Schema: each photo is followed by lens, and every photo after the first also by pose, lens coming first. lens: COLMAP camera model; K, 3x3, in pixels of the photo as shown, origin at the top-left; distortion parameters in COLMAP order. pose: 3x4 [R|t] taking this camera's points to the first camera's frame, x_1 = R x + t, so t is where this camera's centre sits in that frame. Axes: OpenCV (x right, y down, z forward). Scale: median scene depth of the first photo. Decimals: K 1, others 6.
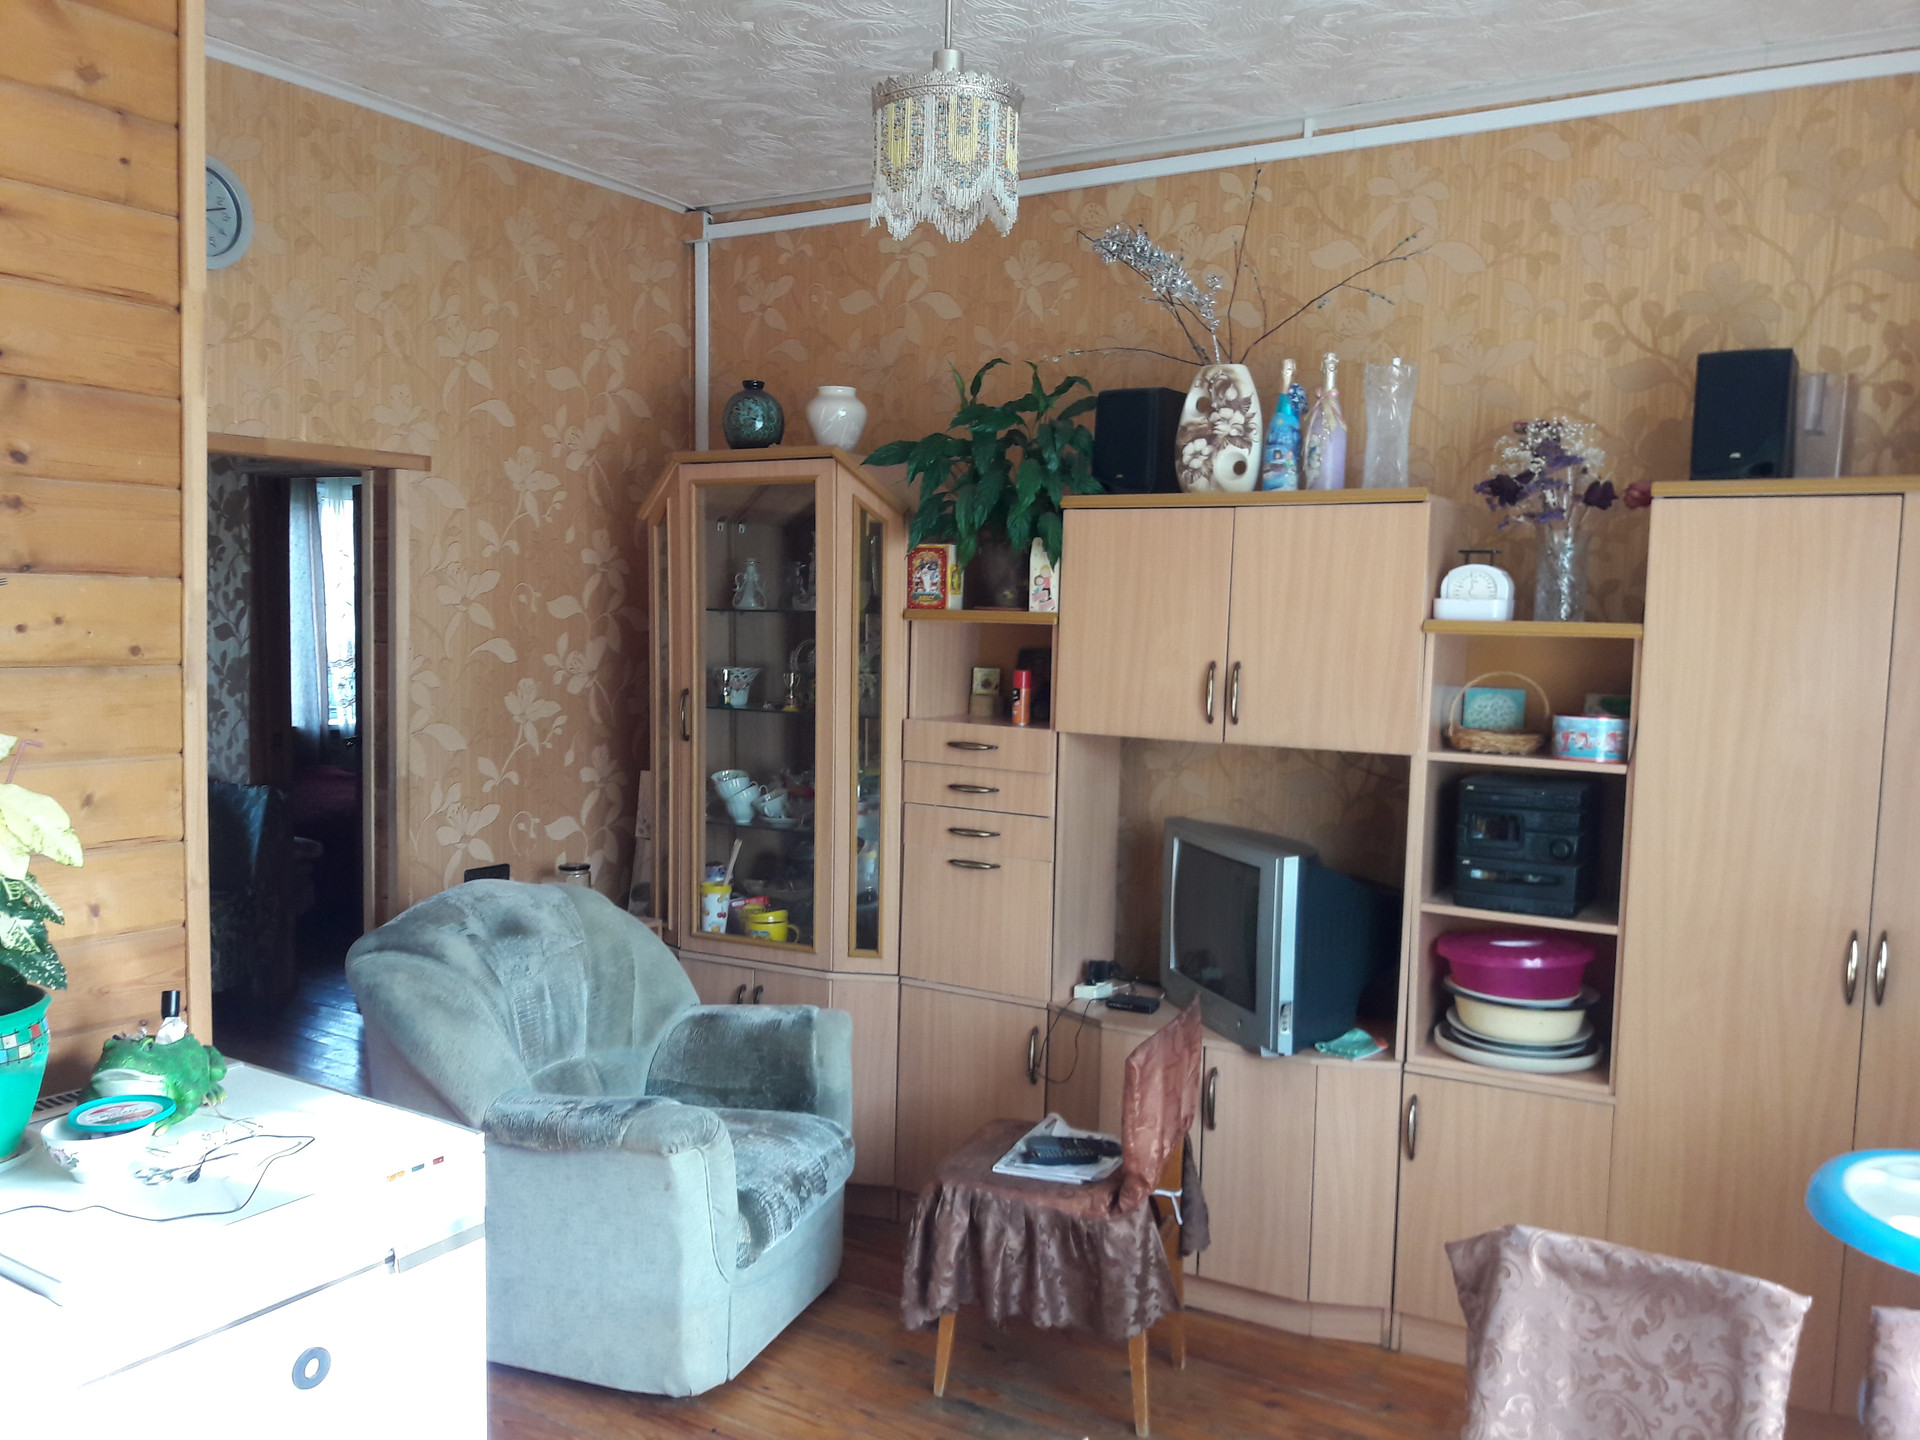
lens RADIAL K [[1591.1, 0, 956.4], [0, 1591.1, 765.7], [0, 0, 1]] dist [0.096168, -0.136943]
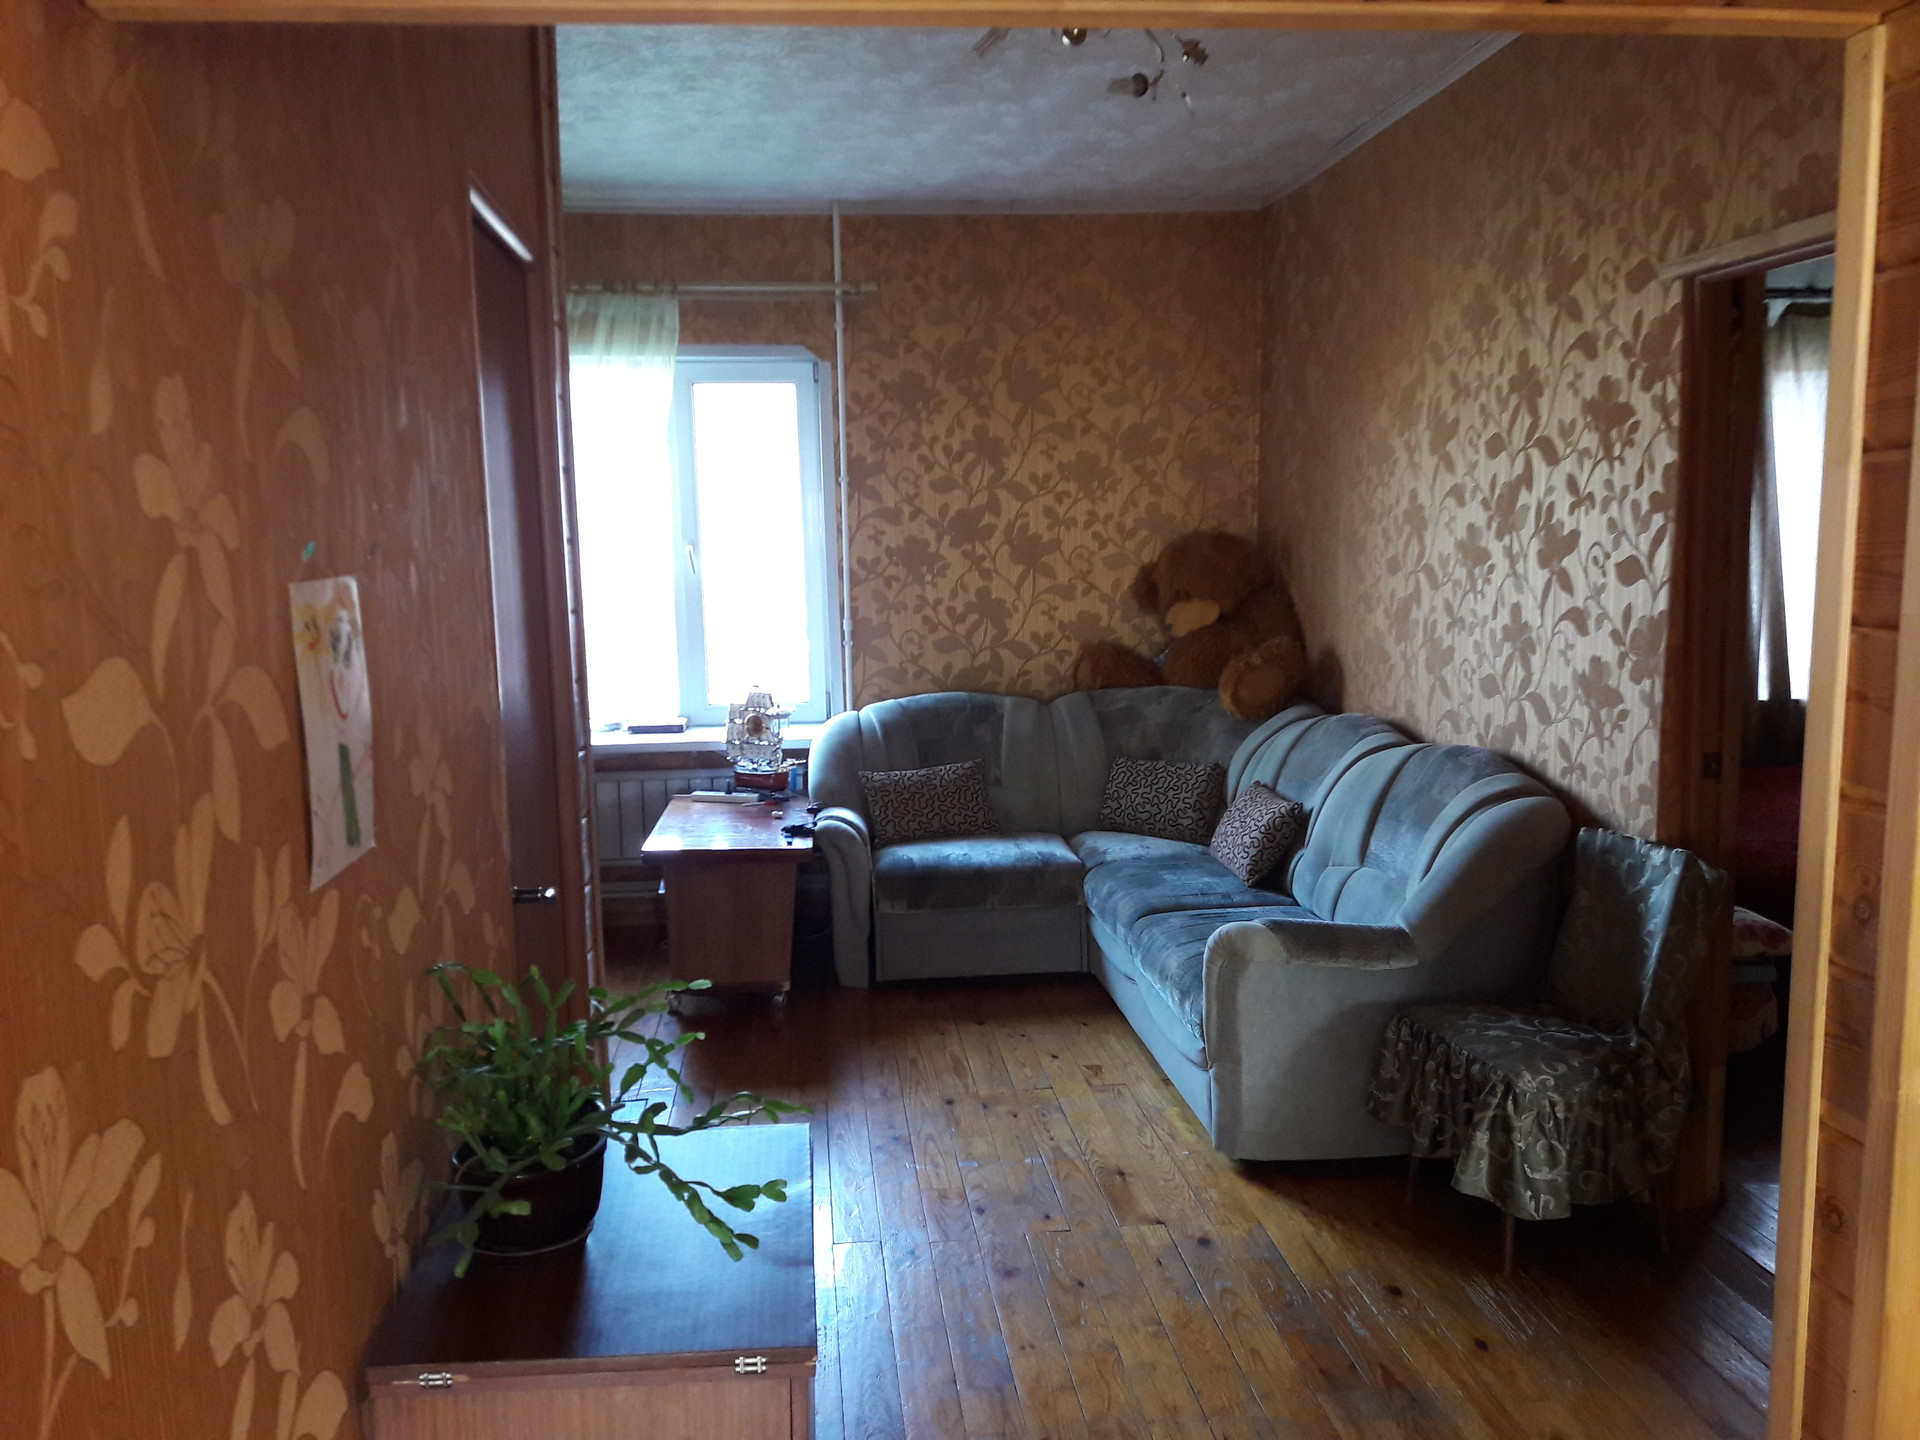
lens RADIAL K [[1591.1, 0, 956.4], [0, 1591.1, 765.7], [0, 0, 1]] dist [0.096168, -0.136943]
pose [[0.625724, 0.068681, -0.777015, -0.154022], [-0.027121, 0.997430, 0.066322, -0.045787], [0.779573, -0.020426, 0.625978, 0.455739]]
